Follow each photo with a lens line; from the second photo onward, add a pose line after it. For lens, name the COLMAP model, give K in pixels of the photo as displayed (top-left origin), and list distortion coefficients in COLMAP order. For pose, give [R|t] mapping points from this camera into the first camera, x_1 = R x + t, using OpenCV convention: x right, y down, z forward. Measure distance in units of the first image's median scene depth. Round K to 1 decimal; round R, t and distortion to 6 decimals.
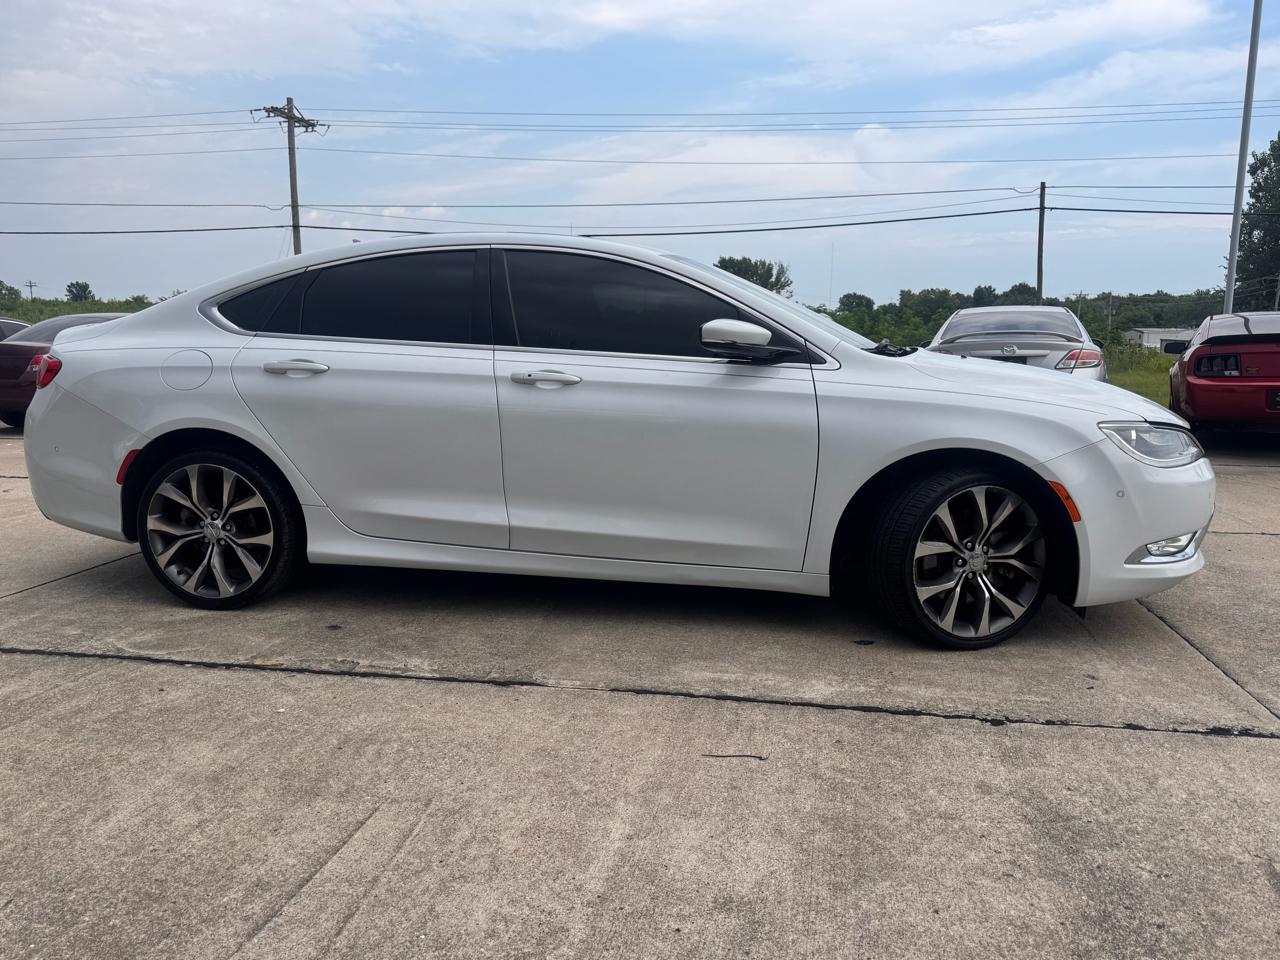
lens RADIAL K [[986.1, 0, 638.6], [0, 986.1, 489.5], [0, 0, 1]] dist [0.033698, -0.044068]
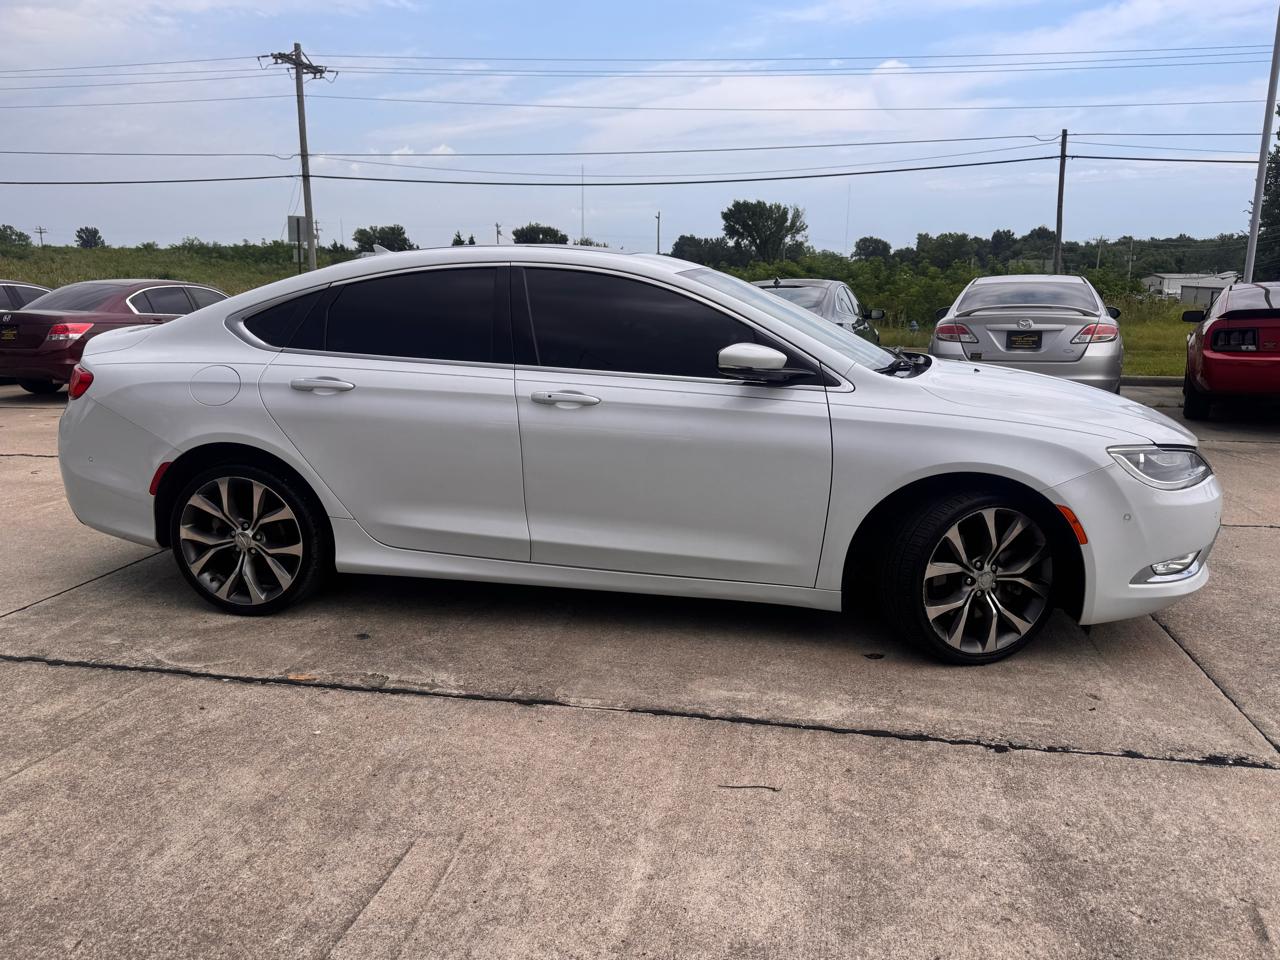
lens RADIAL K [[986.1, 0, 638.0], [0, 986.1, 488.9], [0, 0, 1]] dist [0.033698, -0.044068]
pose [[0.999917, 0.001571, -0.012789, -0.006108], [-0.000890, 0.998591, 0.053051, -0.077689], [0.012855, -0.053035, 0.998510, -0.027006]]
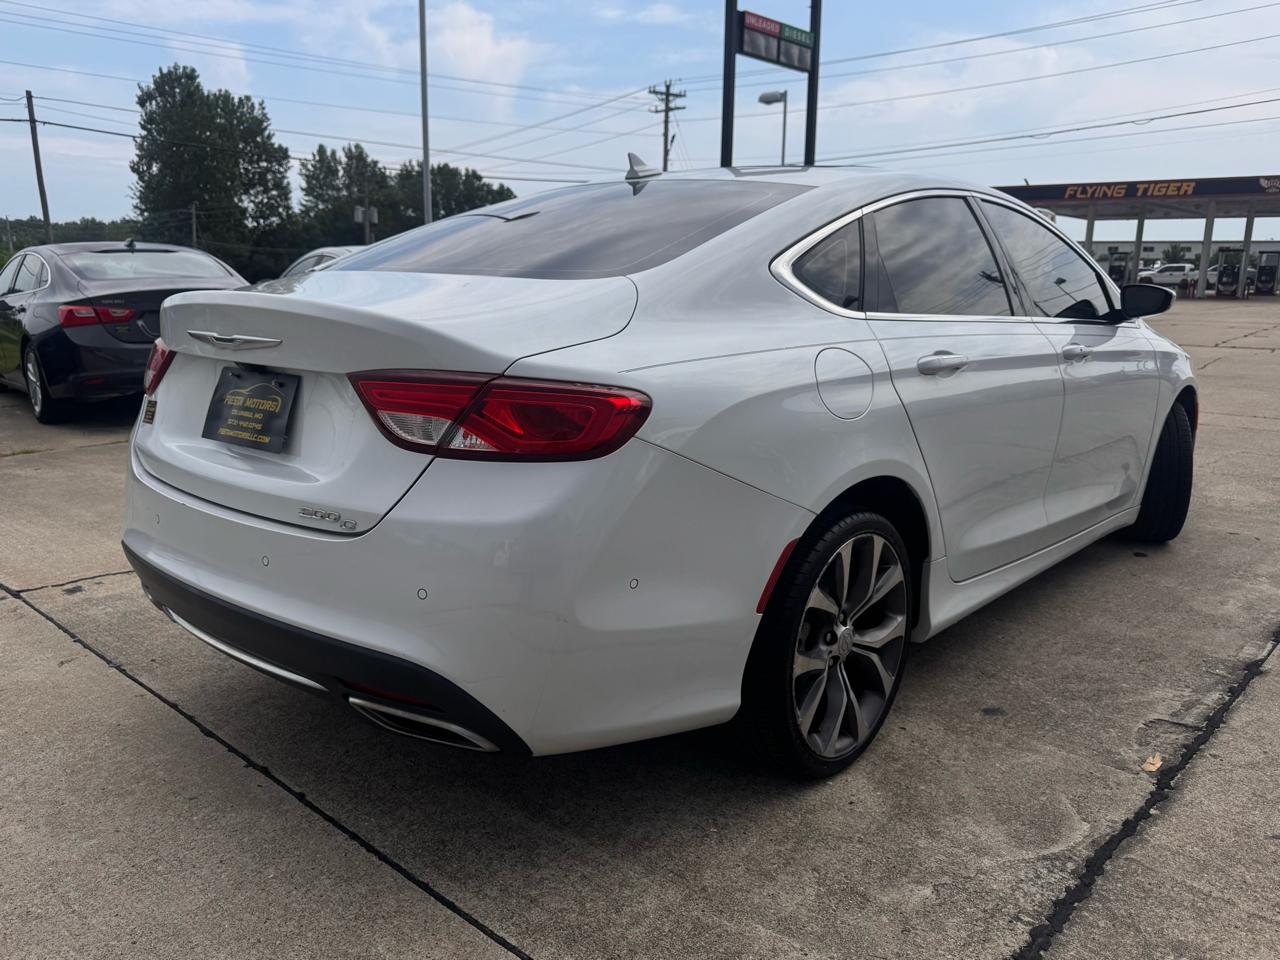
lens RADIAL K [[986.1, 0, 637.6], [0, 986.1, 487.4], [0, 0, 1]] dist [0.033698, -0.044068]
pose [[0.525721, -0.178775, 0.831659, -1.131456], [0.122133, 0.983401, 0.134189, -0.171856], [-0.841844, 0.031027, 0.538828, 0.896042]]
